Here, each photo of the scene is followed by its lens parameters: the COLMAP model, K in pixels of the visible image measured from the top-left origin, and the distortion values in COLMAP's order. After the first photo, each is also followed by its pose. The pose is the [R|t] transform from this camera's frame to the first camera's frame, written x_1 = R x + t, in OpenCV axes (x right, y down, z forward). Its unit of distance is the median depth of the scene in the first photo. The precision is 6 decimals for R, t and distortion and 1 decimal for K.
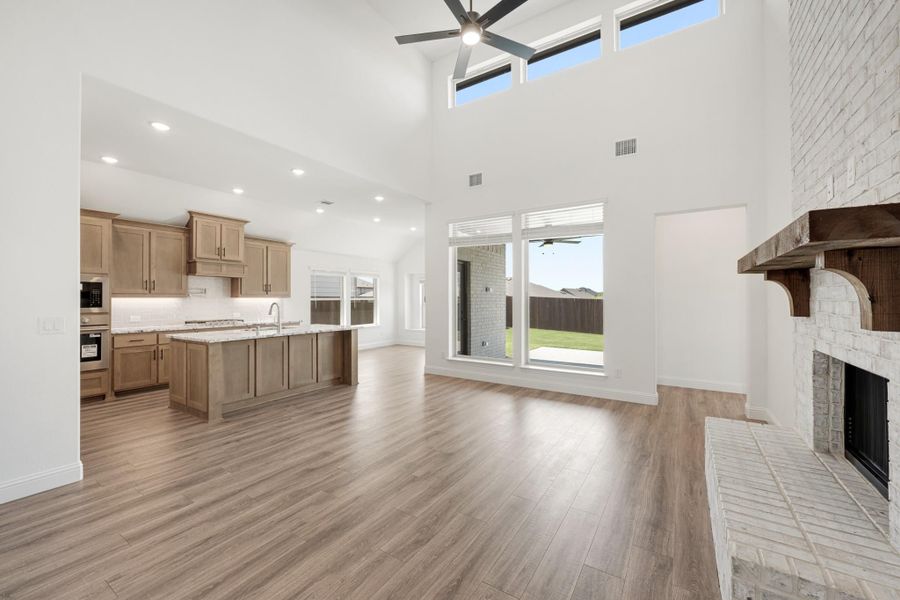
lens RADIAL K [[365.6, 0, 455.6], [0, 365.6, 300.7], [0, 0, 1]] dist [0.003396, 0.000188]
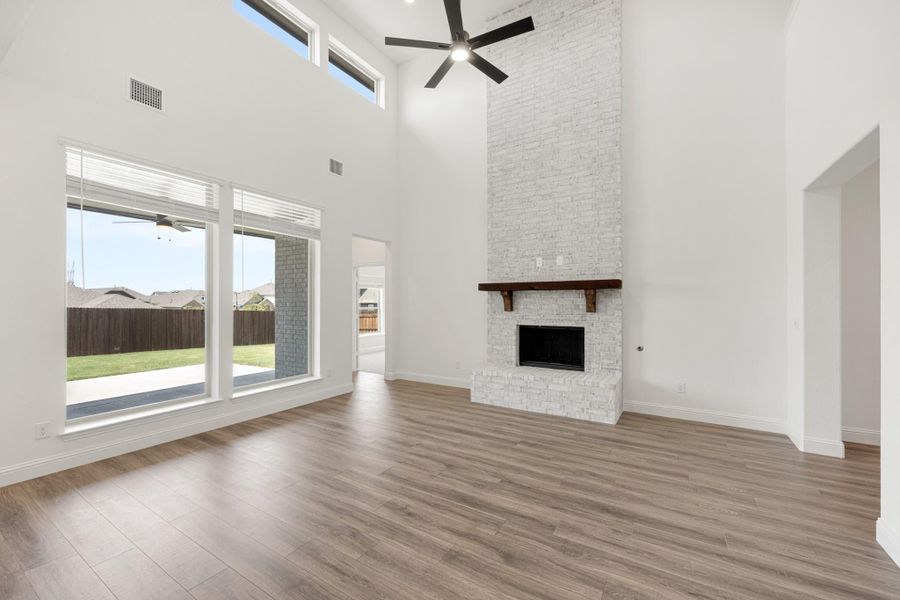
lens RADIAL K [[365.6, 0, 455.7], [0, 365.6, 299.7], [0, 0, 1]] dist [0.003396, 0.000188]
pose [[-0.030273, 0.016767, 0.999401, -1.289314], [0.010680, 0.999808, -0.016450, 0.006038], [-0.999485, 0.010176, -0.030446, 1.344633]]
